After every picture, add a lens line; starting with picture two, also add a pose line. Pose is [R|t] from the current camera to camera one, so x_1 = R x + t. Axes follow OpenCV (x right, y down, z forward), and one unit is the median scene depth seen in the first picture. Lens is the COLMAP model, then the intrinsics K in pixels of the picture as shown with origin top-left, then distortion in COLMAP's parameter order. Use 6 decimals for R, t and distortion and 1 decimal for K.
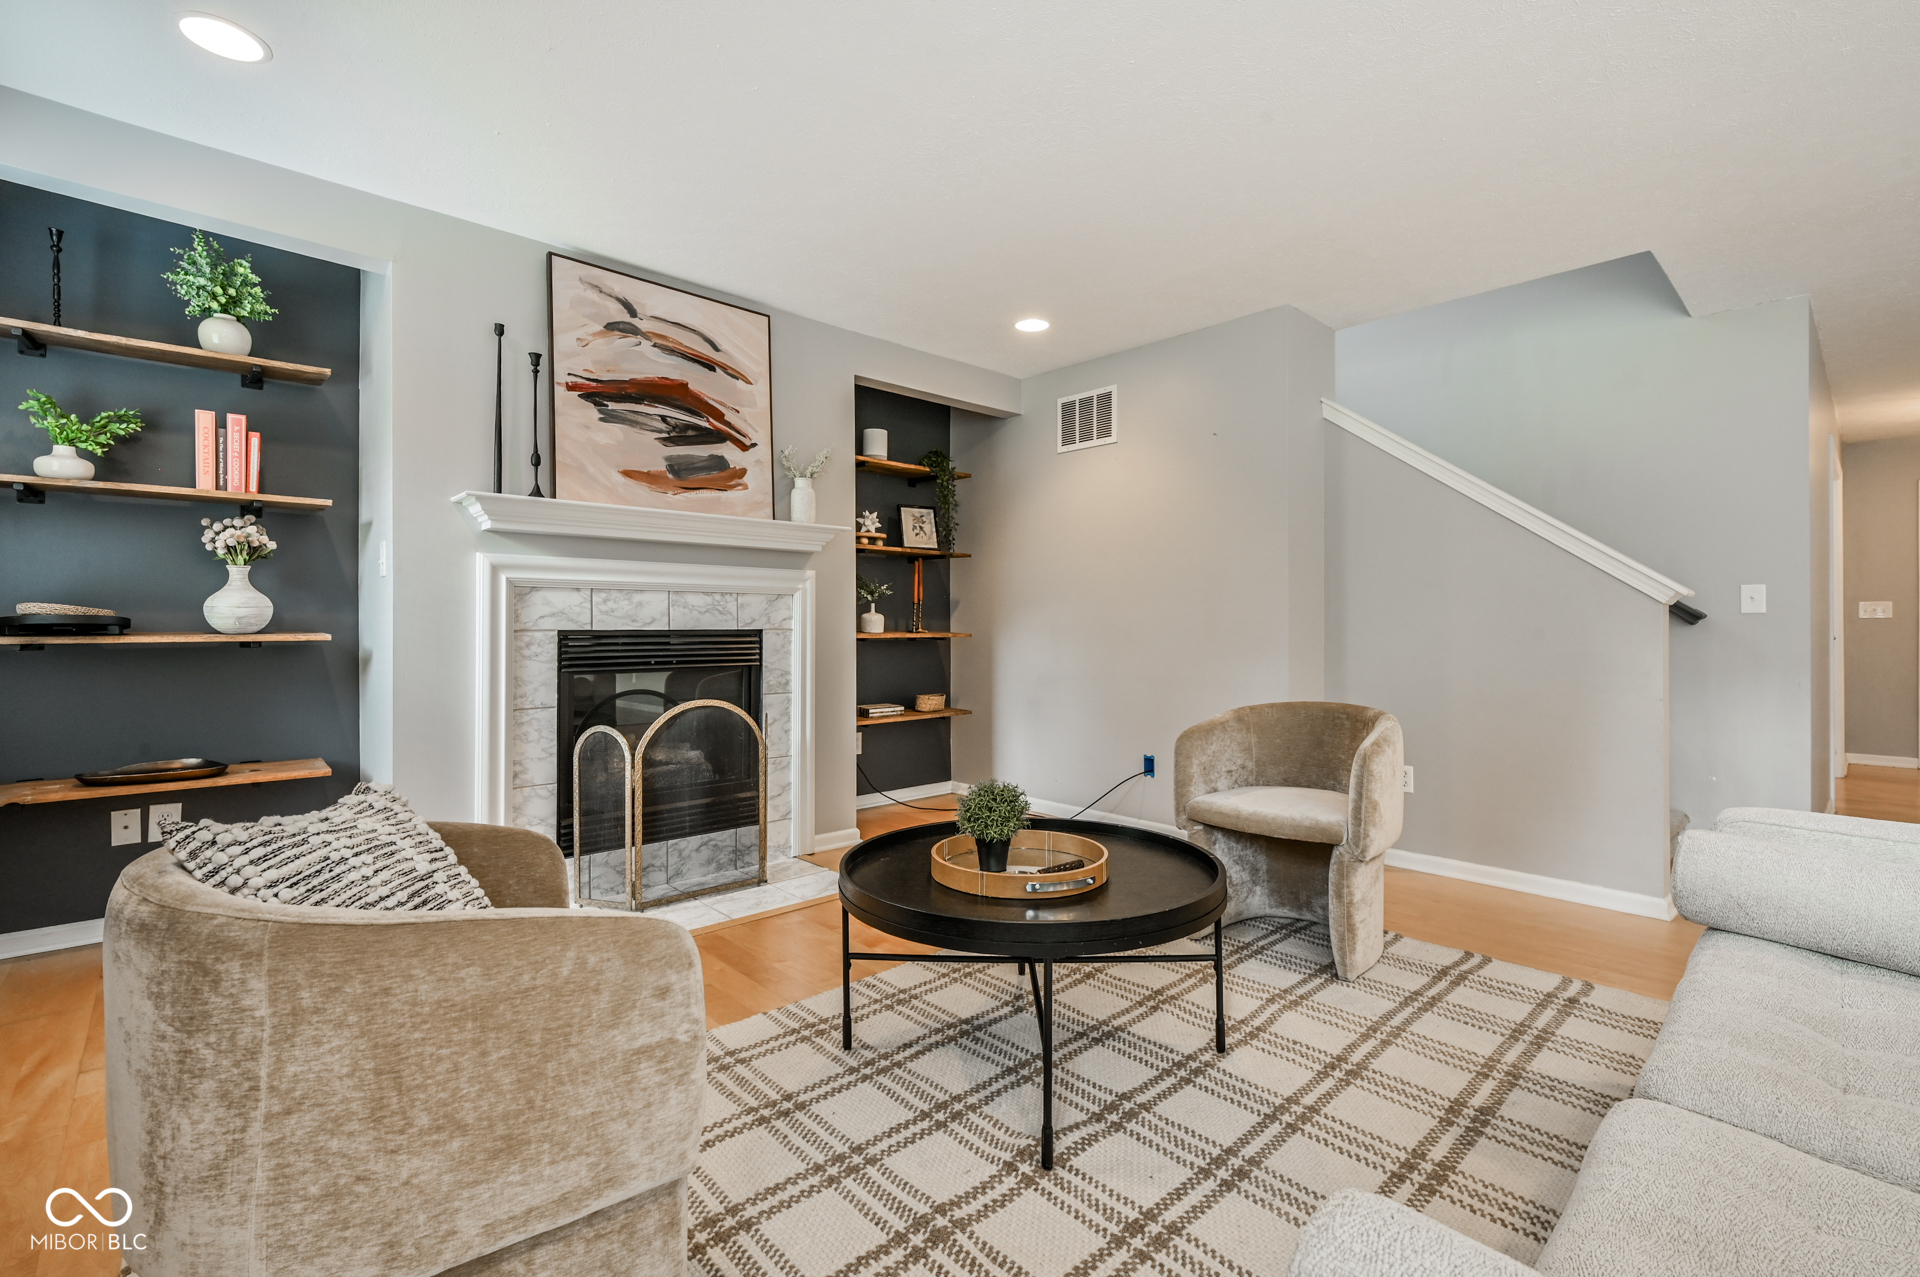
lens RADIAL K [[850.6, 0, 953.5], [0, 850.6, 628.1], [0, 0, 1]] dist [0.001511, -0.000460]
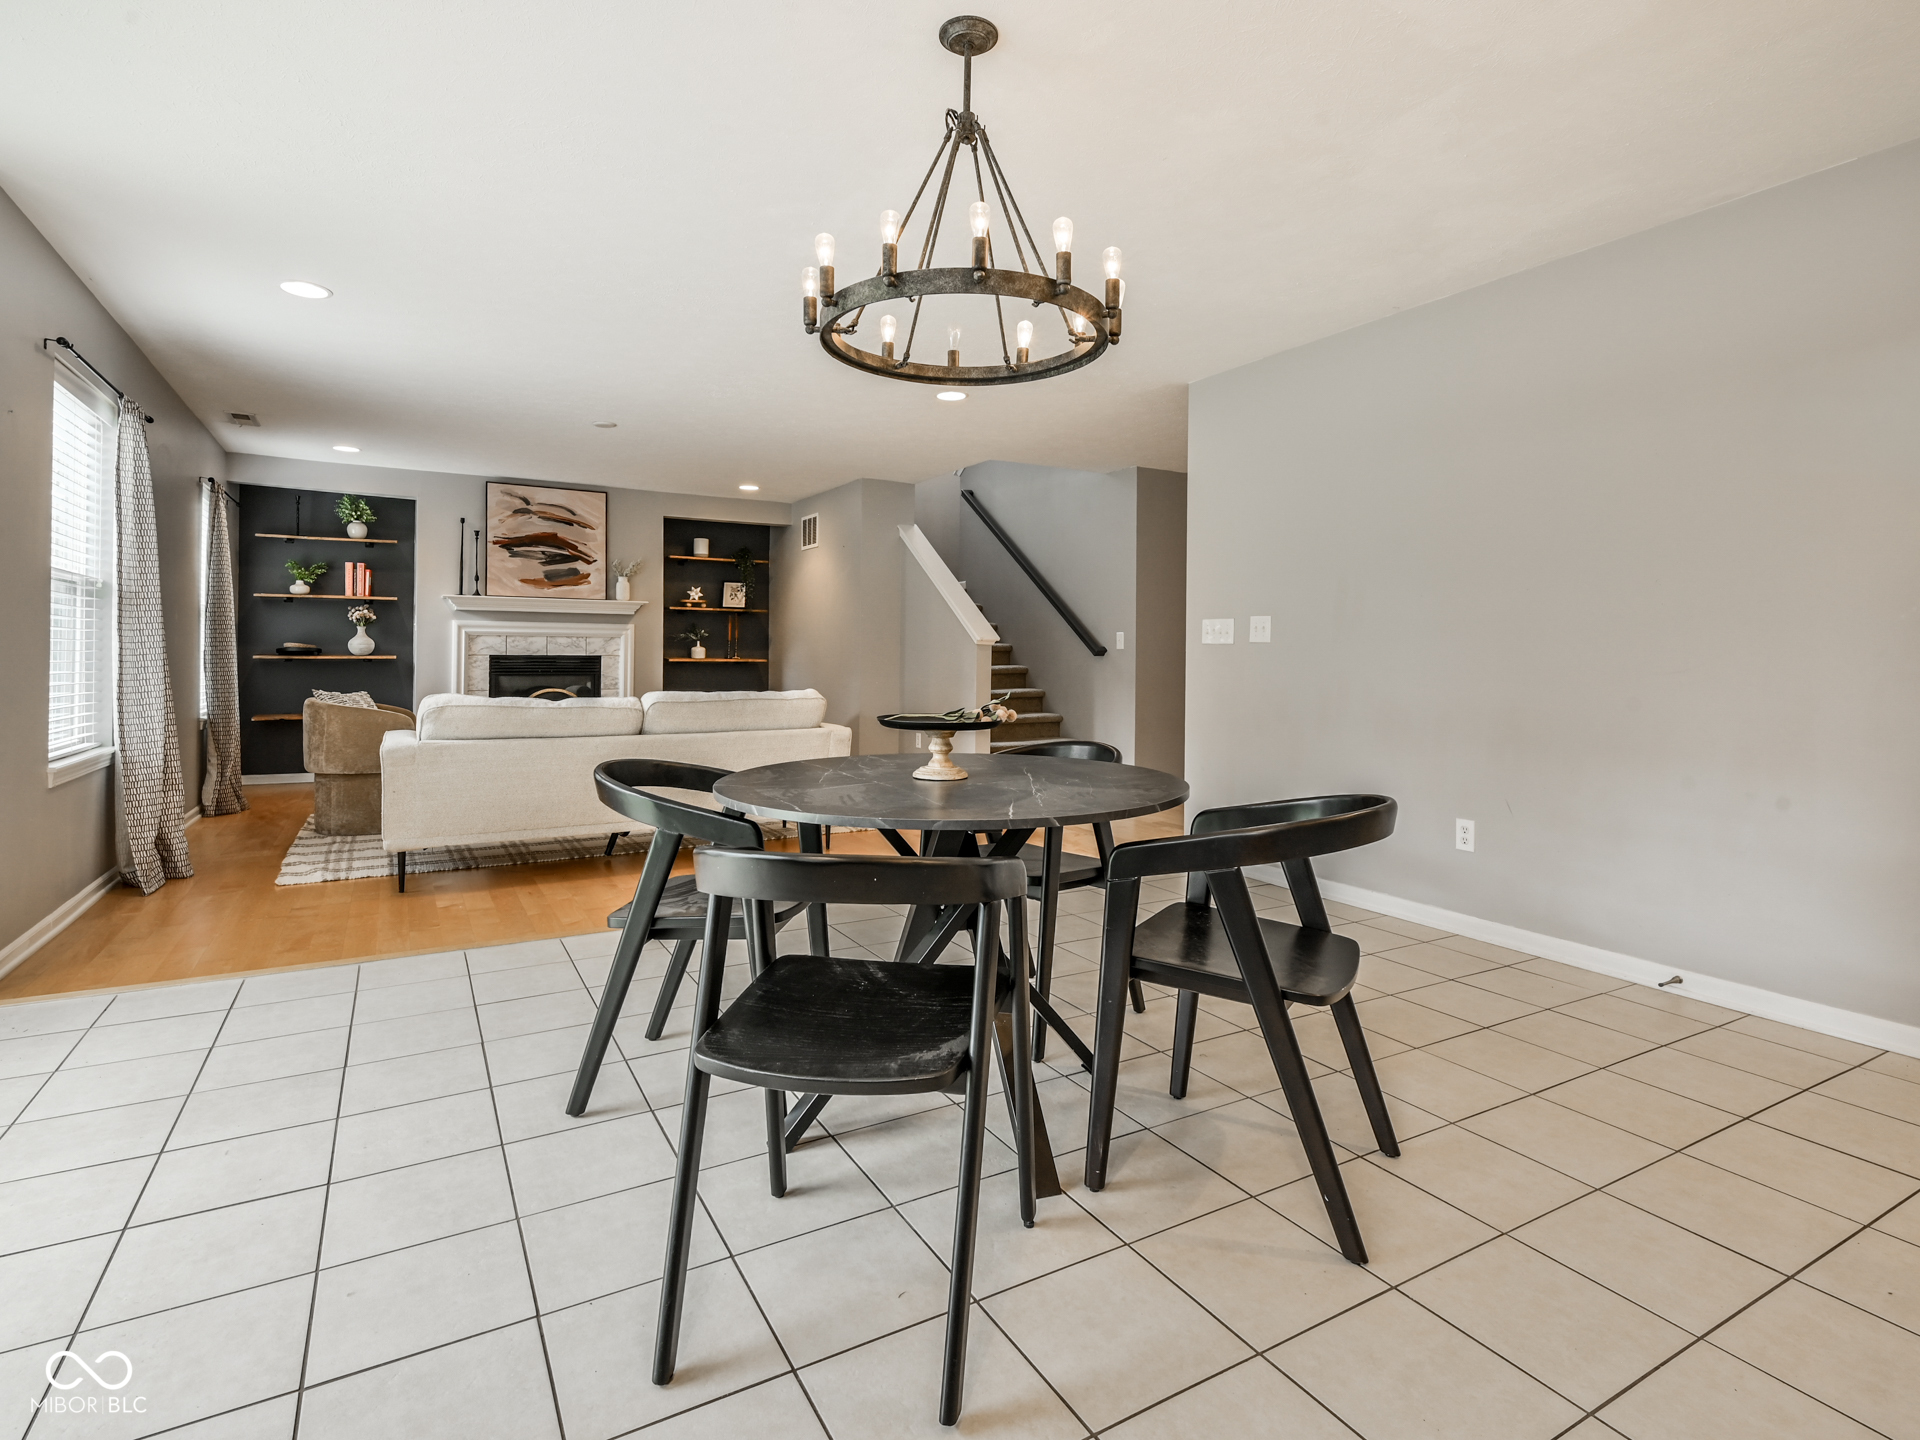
lens RADIAL K [[984.7, 0, 962.3], [0, 984.7, 652.1], [0, 0, 1]] dist [0.000976, 0.000515]
pose [[0.976366, 0.006091, -0.216036, 1.229001], [-0.007440, 0.999958, -0.005431, -0.000380], [0.215994, 0.006910, 0.976370, -1.164302]]
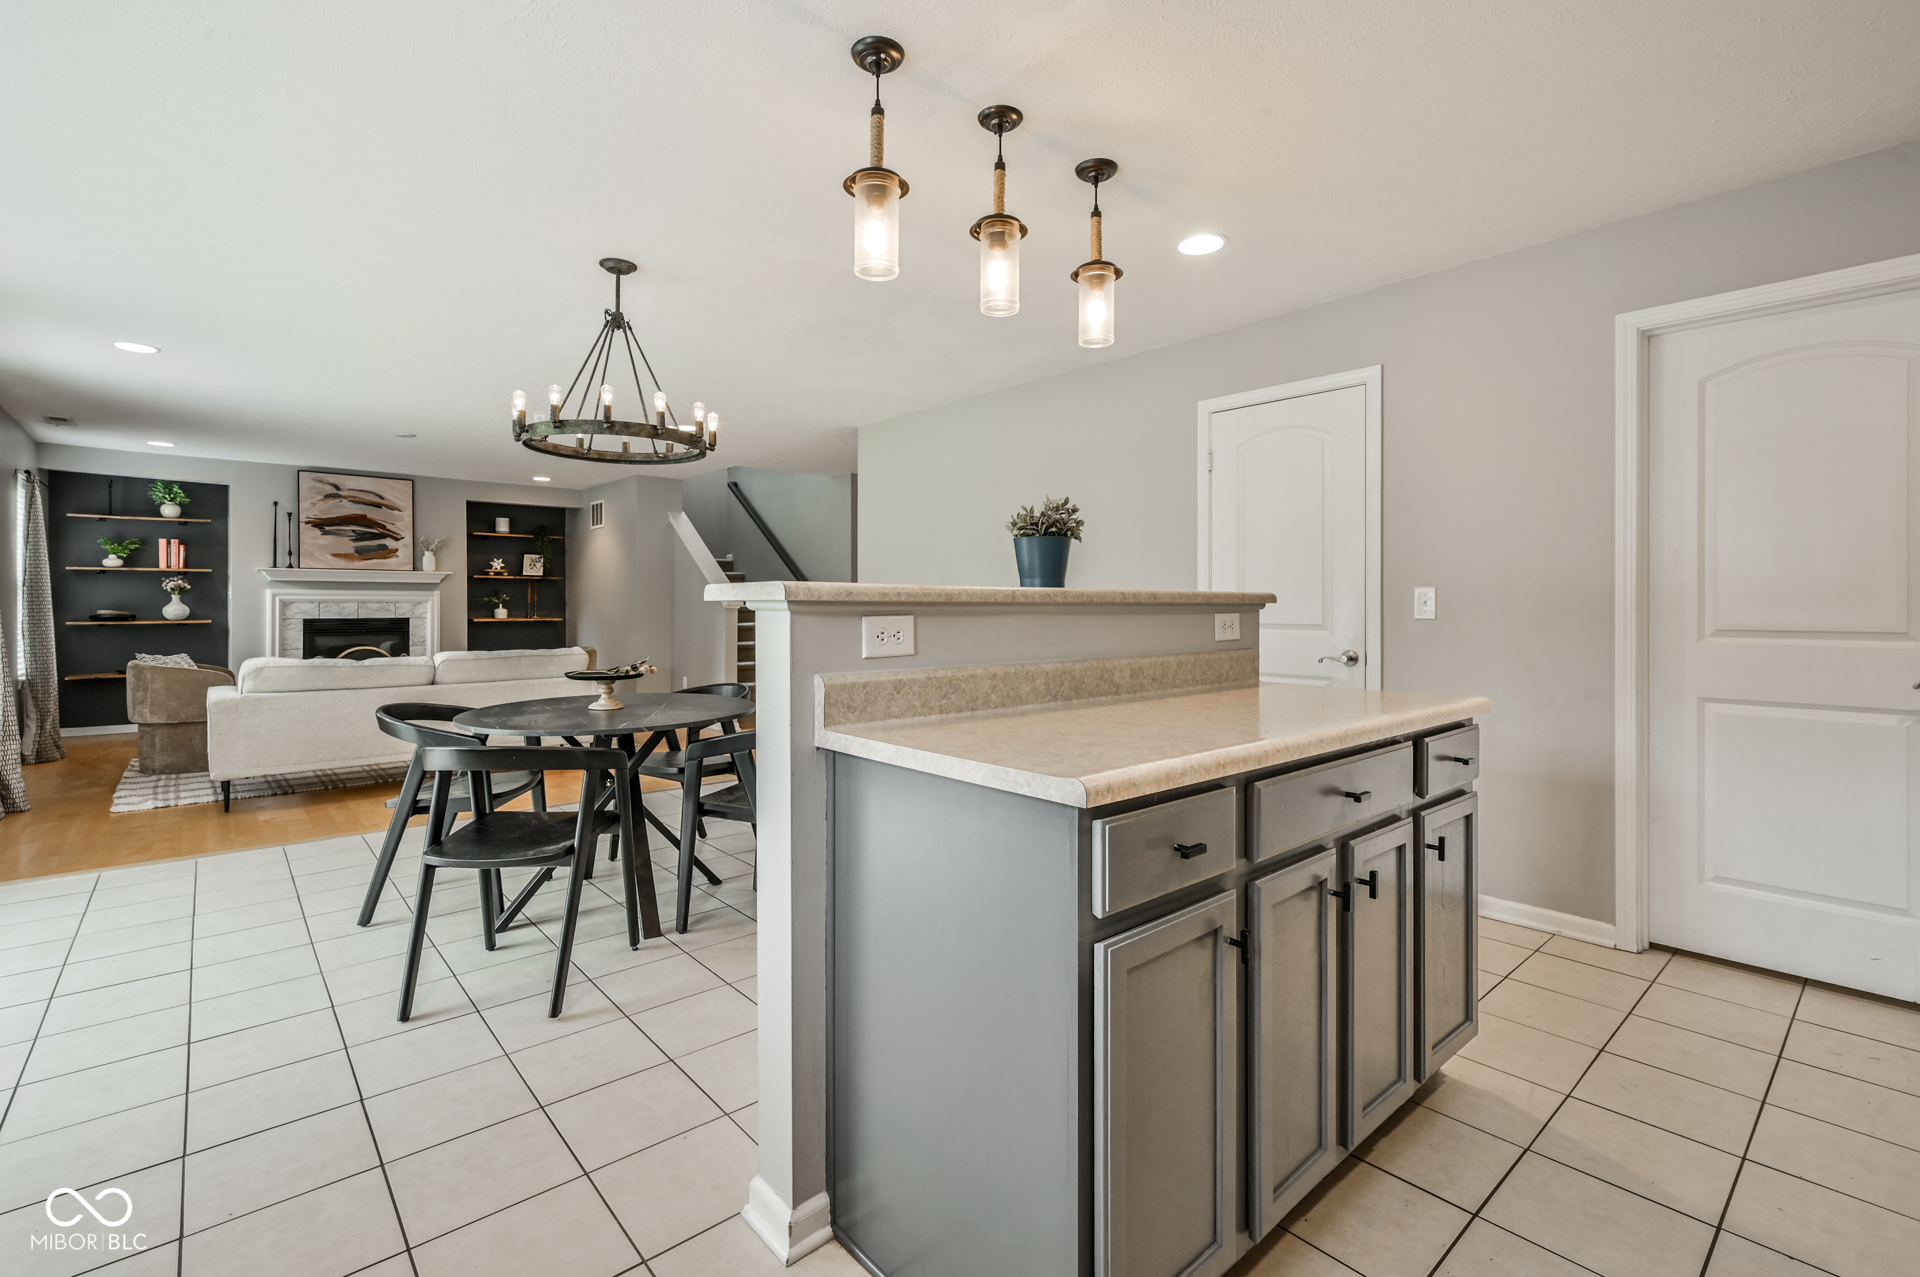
lens RADIAL K [[861.0, 0, 957.5], [0, 861.0, 607.7], [0, 0, 1]] dist [-0.000669, -0.000446]
pose [[0.999860, 0.000682, -0.016718, 1.497558], [-0.000642, 0.999997, 0.002435, -0.037261], [0.016719, -0.002424, 0.999857, -1.498206]]
